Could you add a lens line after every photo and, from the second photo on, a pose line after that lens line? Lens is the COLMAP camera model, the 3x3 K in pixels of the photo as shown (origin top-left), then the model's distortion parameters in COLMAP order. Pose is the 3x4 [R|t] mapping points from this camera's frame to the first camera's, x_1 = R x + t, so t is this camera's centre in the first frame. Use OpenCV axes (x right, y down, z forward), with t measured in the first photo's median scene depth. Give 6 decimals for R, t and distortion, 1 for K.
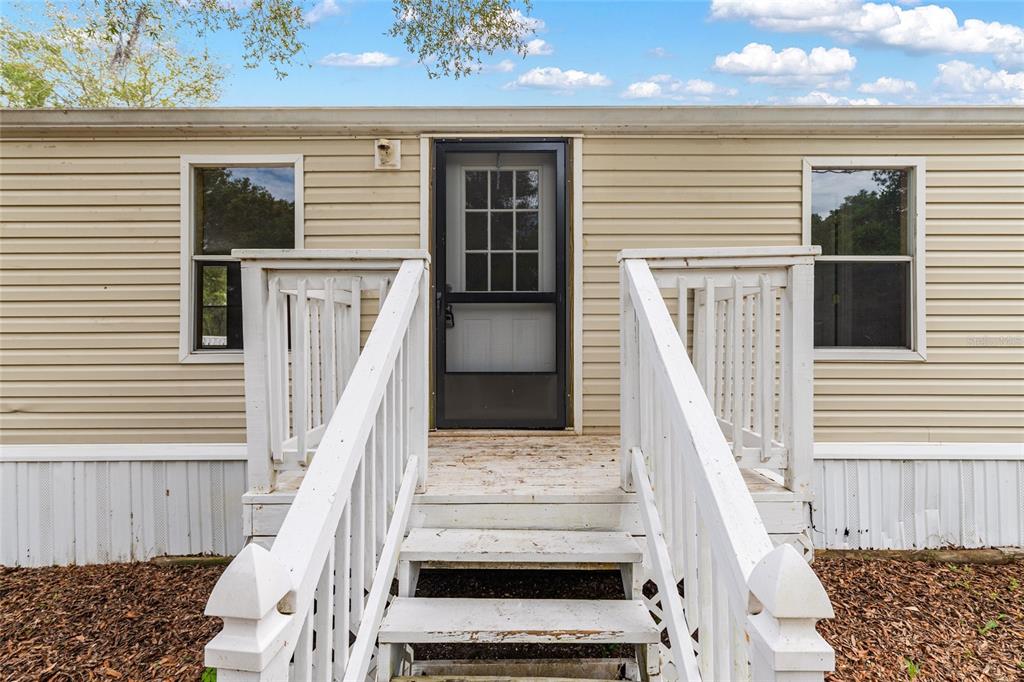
lens RADIAL K [[474.8, 0, 504.9], [0, 474.8, 341.0], [0, 0, 1]] dist [0.002869, -0.001754]
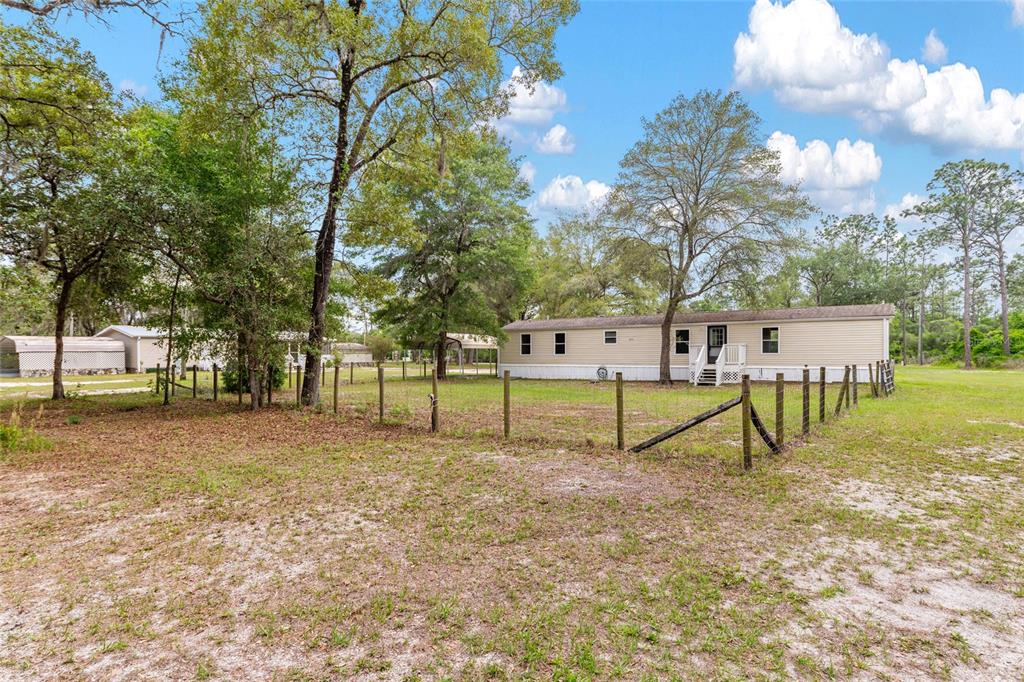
lens RADIAL K [[533.1, 0, 520.9], [0, 533.1, 356.0], [0, 0, 1]] dist [0.001300, 0.002960]
pose [[0.835297, -0.003671, -0.549787, 2.033601], [0.005758, 0.999981, 0.002072, 0.024567], [0.549769, -0.004896, 0.835302, -7.743033]]
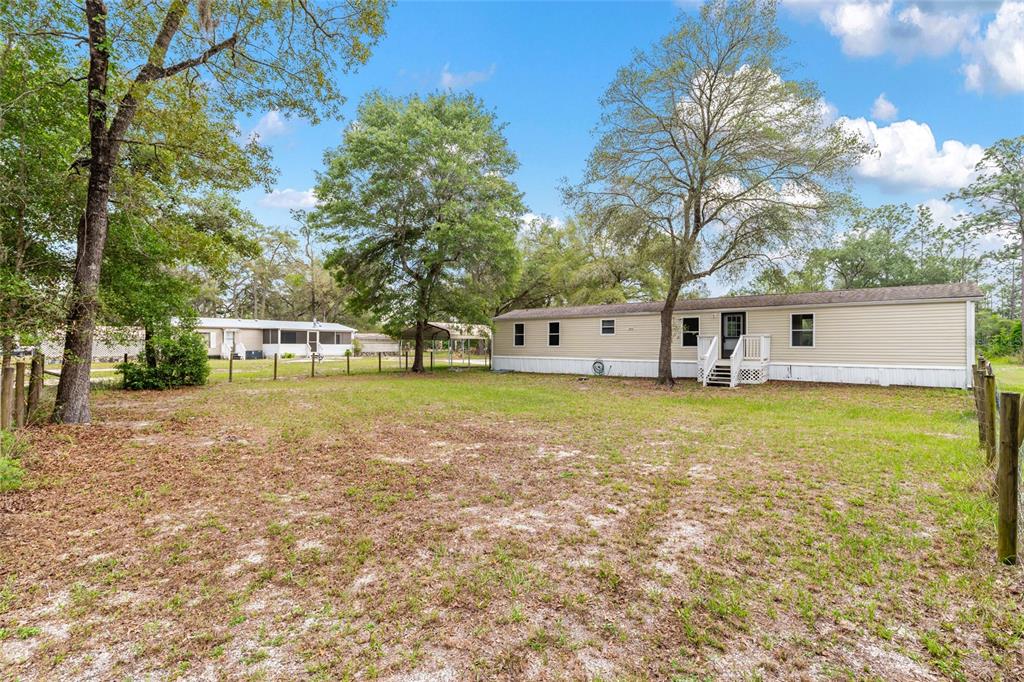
lens RADIAL K [[459.7, 0, 515.6], [0, 459.7, 341.3], [0, 0, 1]] dist [-0.000456, -0.000518]
pose [[0.773461, -0.004145, -0.633830, 1.597289], [-0.001522, 0.999964, -0.008397, 0.009464], [0.633842, 0.007460, 0.773427, -5.442783]]
